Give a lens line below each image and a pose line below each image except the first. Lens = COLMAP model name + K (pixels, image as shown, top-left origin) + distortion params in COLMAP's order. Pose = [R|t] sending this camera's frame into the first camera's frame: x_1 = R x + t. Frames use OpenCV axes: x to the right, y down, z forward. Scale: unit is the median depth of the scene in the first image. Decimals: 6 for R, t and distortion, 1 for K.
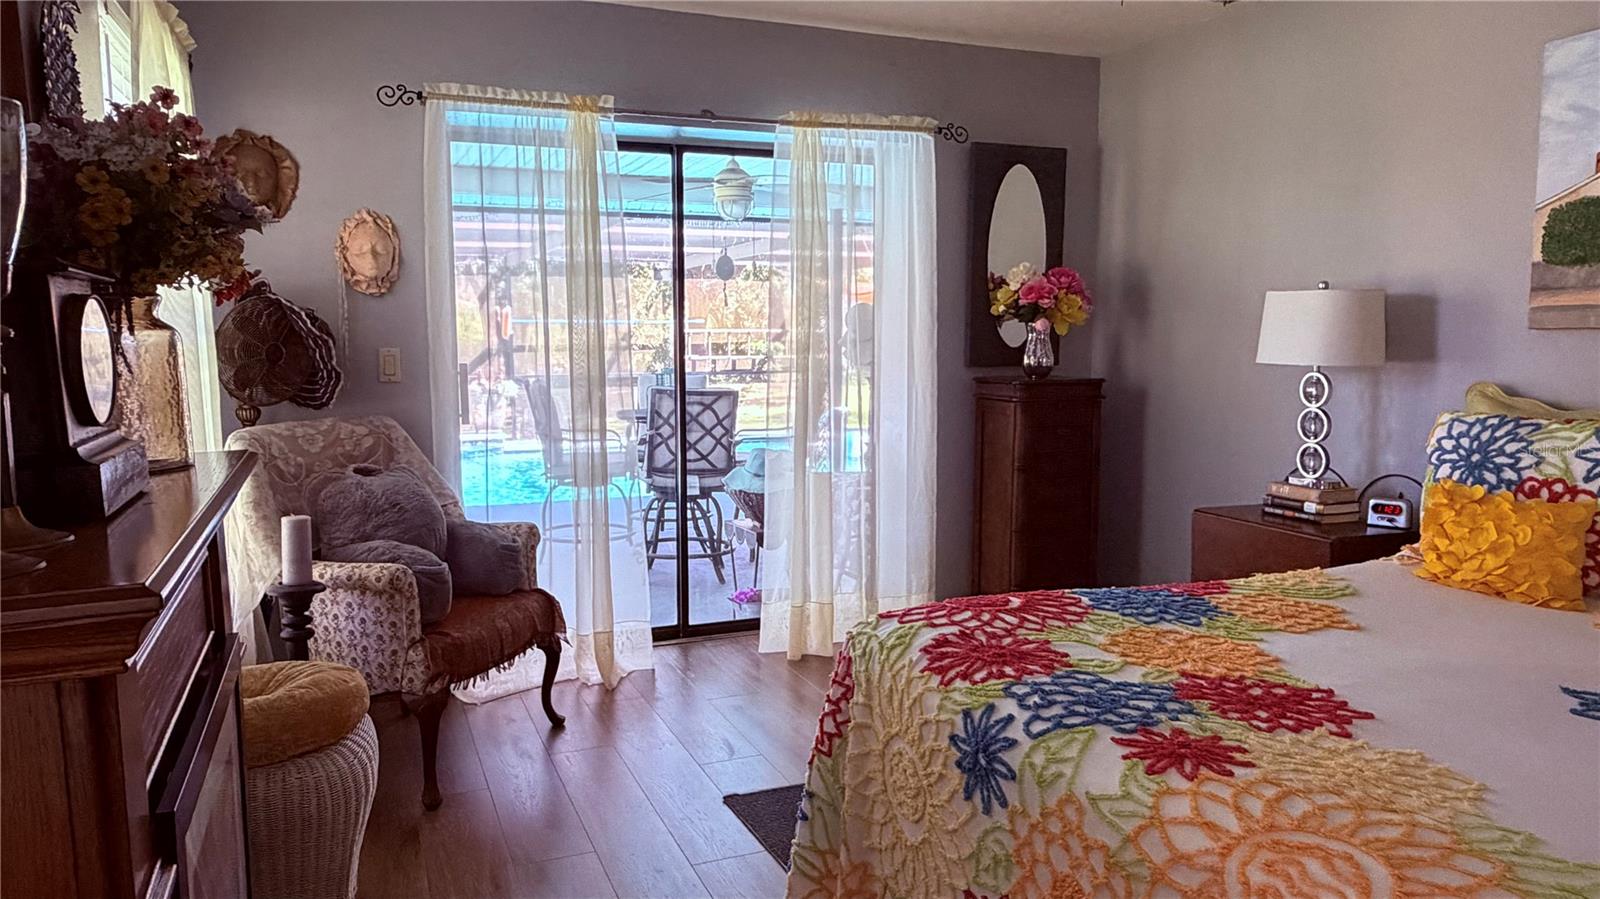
lens RADIAL K [[1072.0, 0, 800.0], [0, 1072.0, 449.5], [0, 0, 1]] dist [-0.000278, -0.000478]
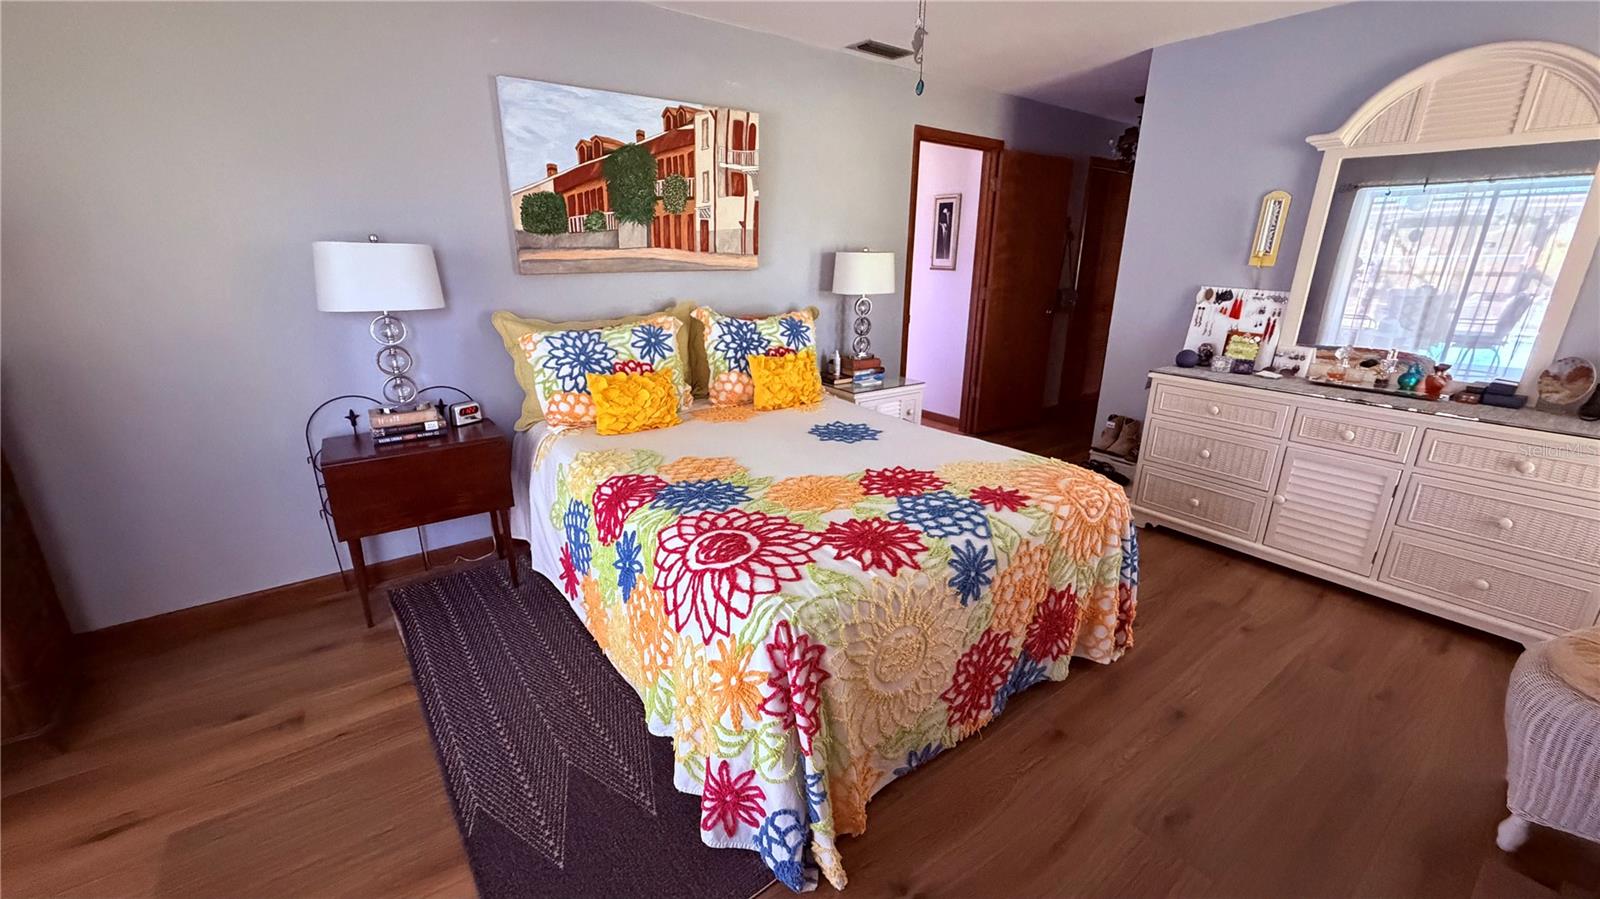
lens RADIAL K [[630.1, 0, 799.2], [0, 630.1, 445.1], [0, 0, 1]] dist [-0.000904, -0.000026]
pose [[-0.239050, -0.284869, 0.928281, -0.426882], [0.097779, 0.944076, 0.314896, -0.155996], [-0.966072, 0.166042, -0.197827, 1.020395]]
